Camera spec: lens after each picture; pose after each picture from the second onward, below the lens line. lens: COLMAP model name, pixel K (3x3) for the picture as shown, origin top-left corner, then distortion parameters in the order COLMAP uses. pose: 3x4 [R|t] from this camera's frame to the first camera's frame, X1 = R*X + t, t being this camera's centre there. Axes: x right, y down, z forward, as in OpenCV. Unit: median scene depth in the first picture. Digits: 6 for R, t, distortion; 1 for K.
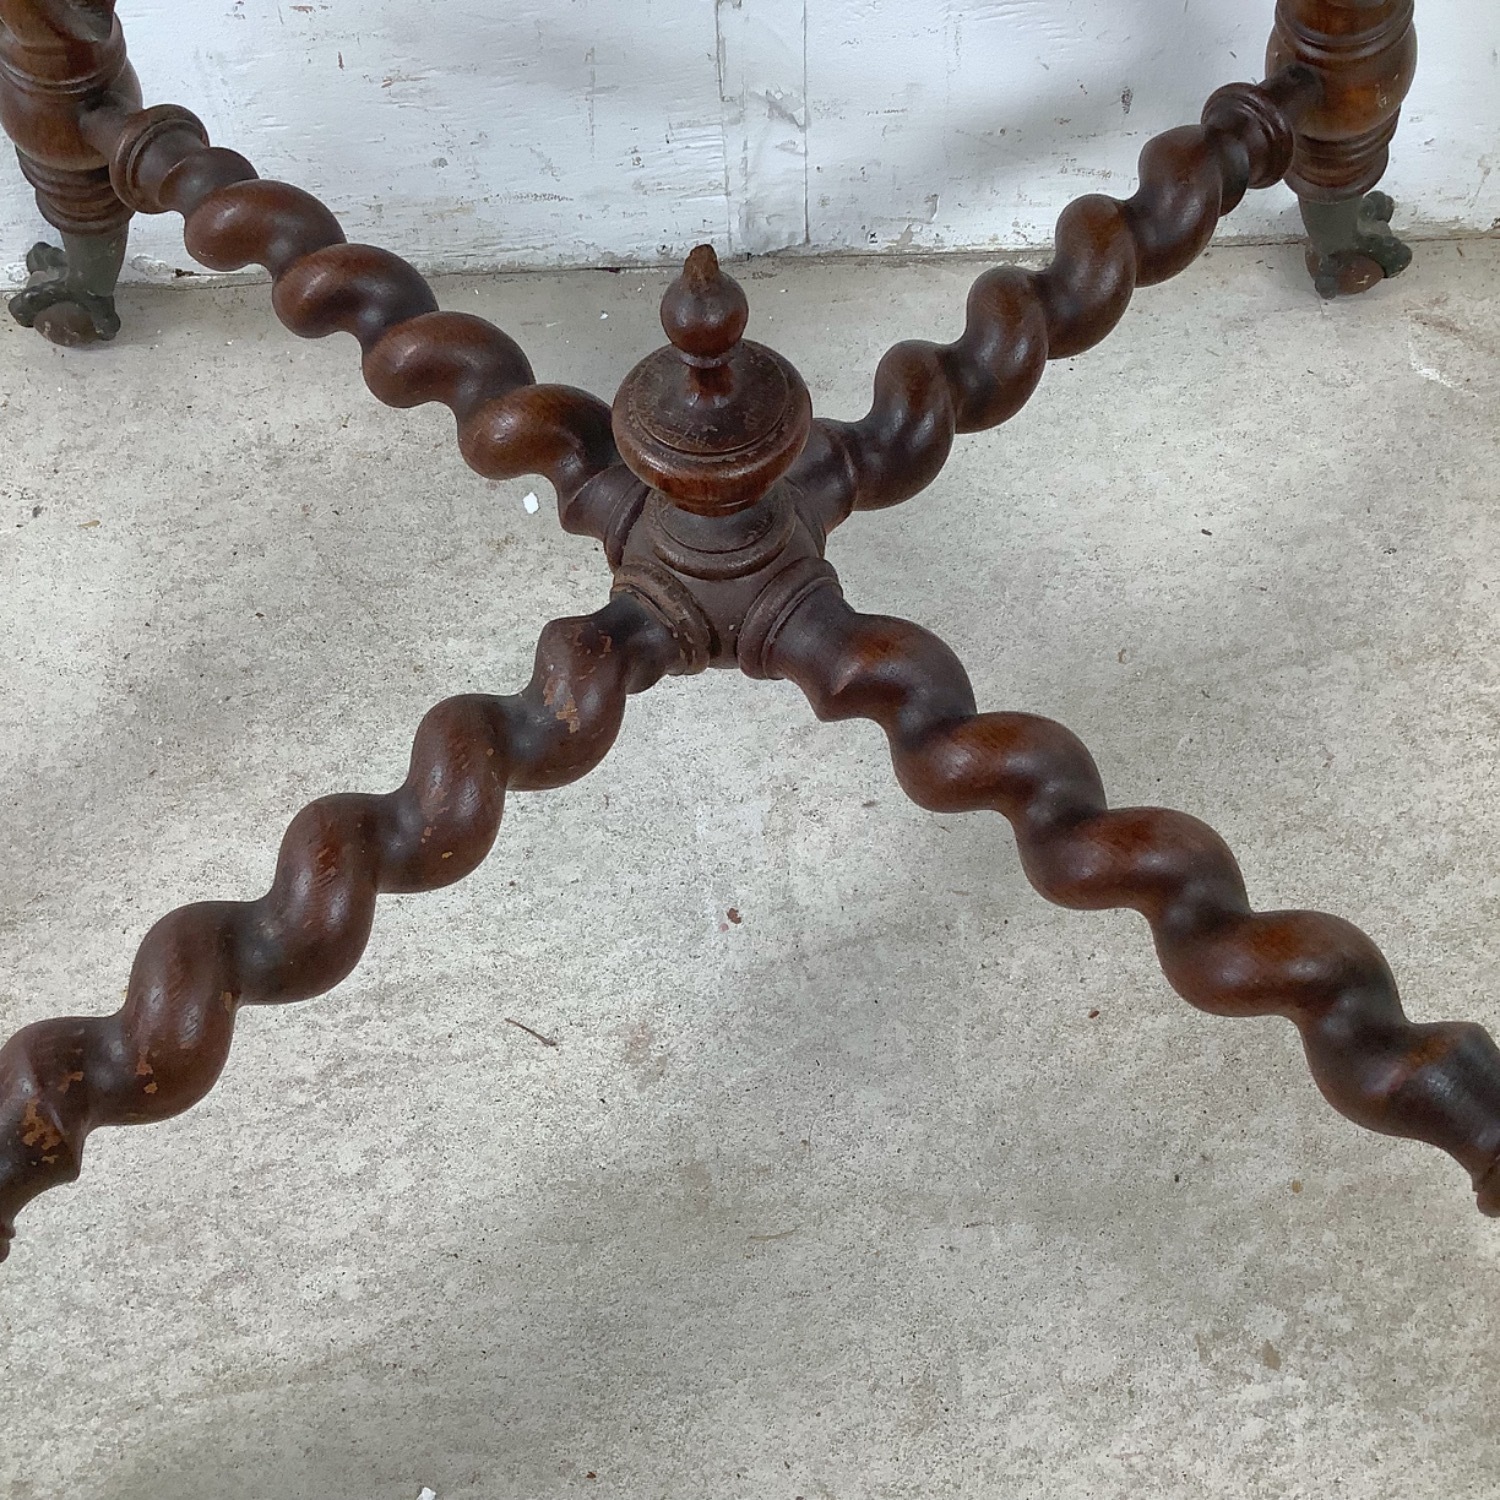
lens RADIAL K [[1790.3, 0, 750.0], [0, 1790.3, 750.0], [0, 0, 1]] dist [0.137868, -0.321121]
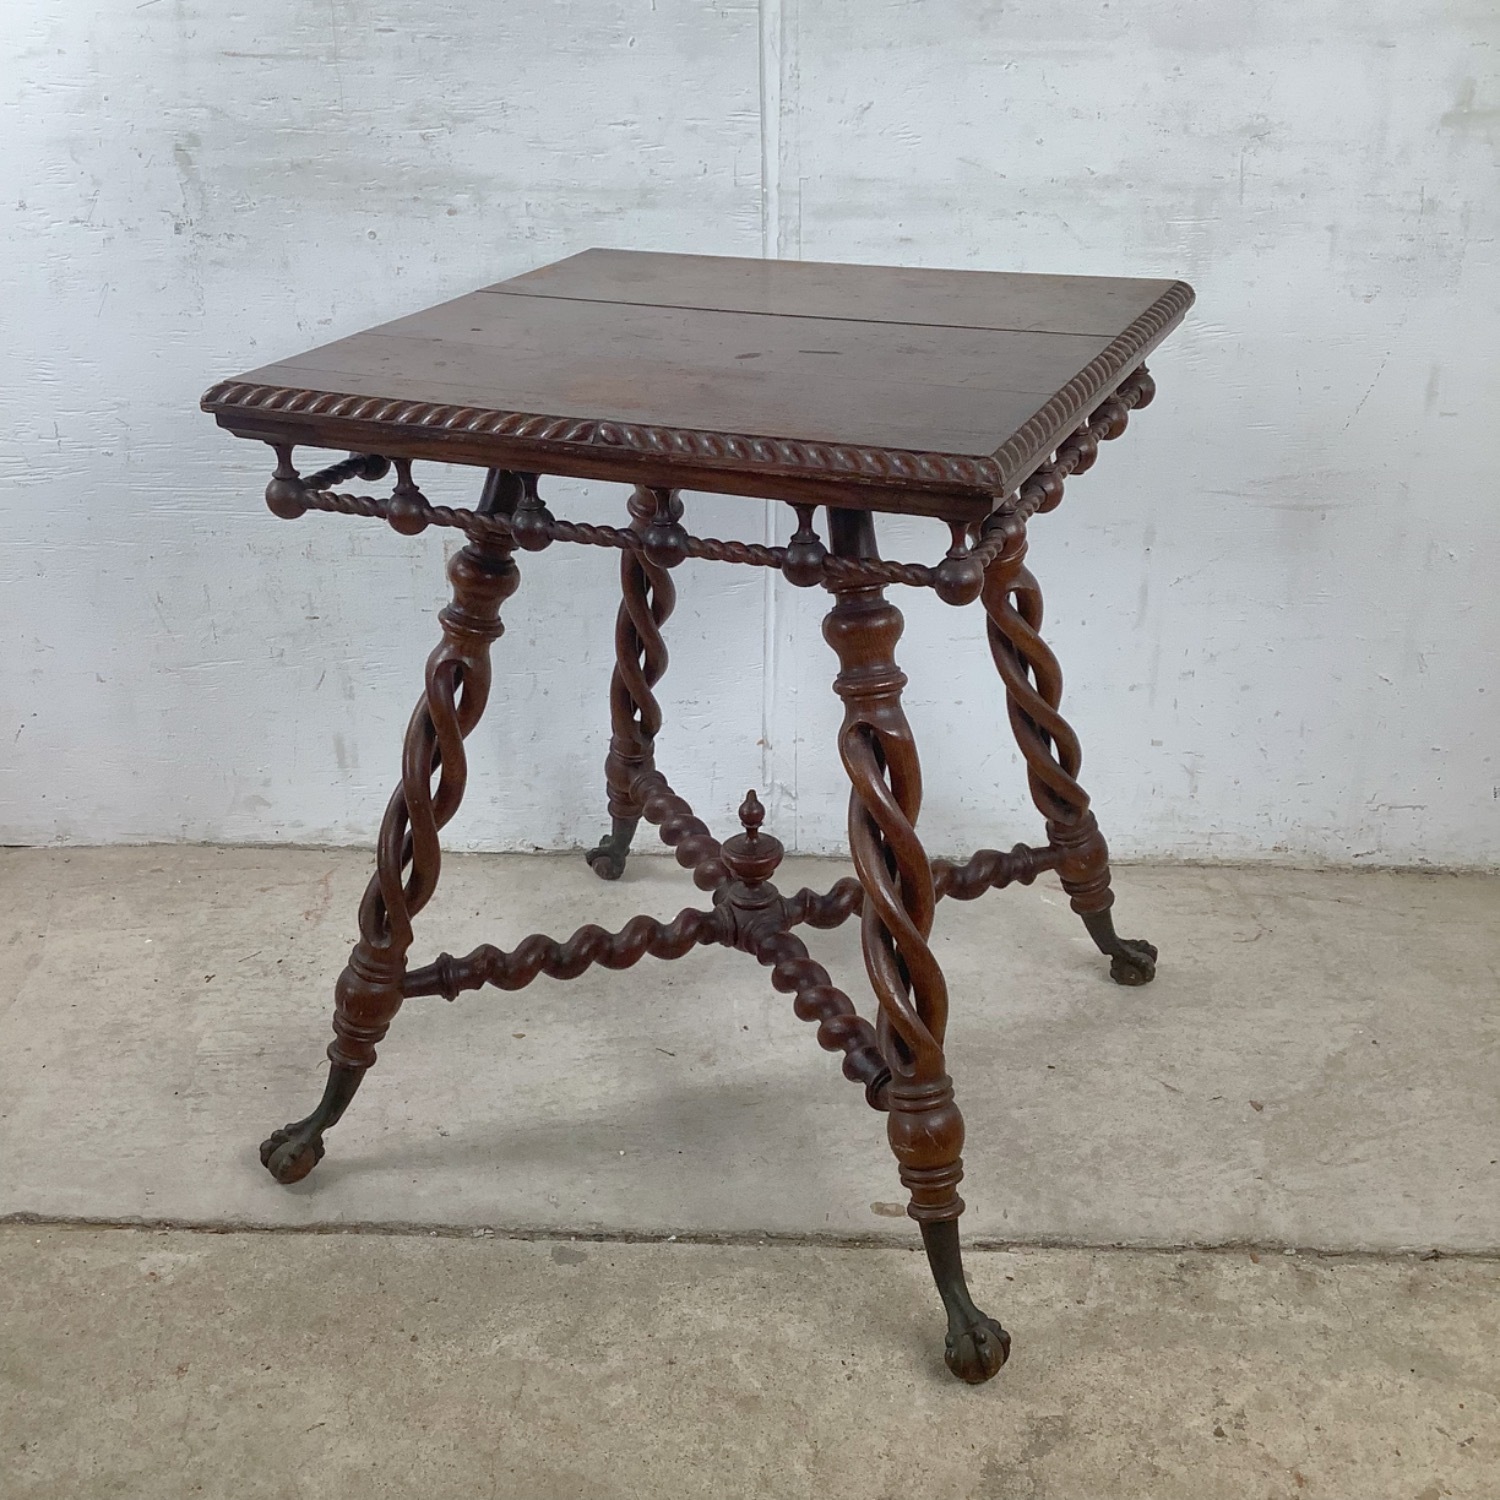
lens RADIAL K [[1827.8, 0, 750.0], [0, 1827.8, 750.0], [0, 0, 1]] dist [0.171110, -0.434794]
pose [[0.997609, 0.046922, -0.050732, 0.125416], [-0.066843, 0.841465, -0.536161, 1.307219], [0.017532, 0.538271, 0.842590, -1.603210]]
